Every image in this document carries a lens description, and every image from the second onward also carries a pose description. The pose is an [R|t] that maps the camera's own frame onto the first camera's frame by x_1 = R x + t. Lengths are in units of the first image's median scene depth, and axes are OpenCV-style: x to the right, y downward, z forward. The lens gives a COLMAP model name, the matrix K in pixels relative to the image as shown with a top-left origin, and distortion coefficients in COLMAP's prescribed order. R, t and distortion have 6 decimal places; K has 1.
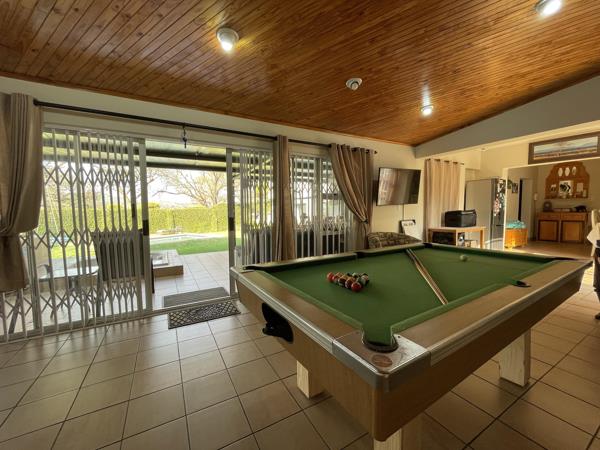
lens RADIAL K [[241.5, 0, 300.0], [0, 241.5, 225.0], [0, 0, 1]] dist [-0.002601, -0.000291]
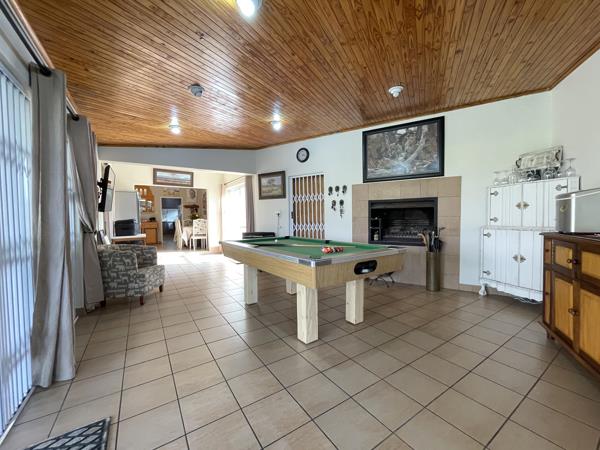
lens RADIAL K [[241.5, 0, 300.0], [0, 241.5, 225.0], [0, 0, 1]] dist [-0.002601, -0.000291]
pose [[-0.073141, -0.022020, 0.997078, -0.431737], [0.077037, 0.996644, 0.027661, -0.009173], [-0.994342, 0.078835, -0.071199, 0.345992]]
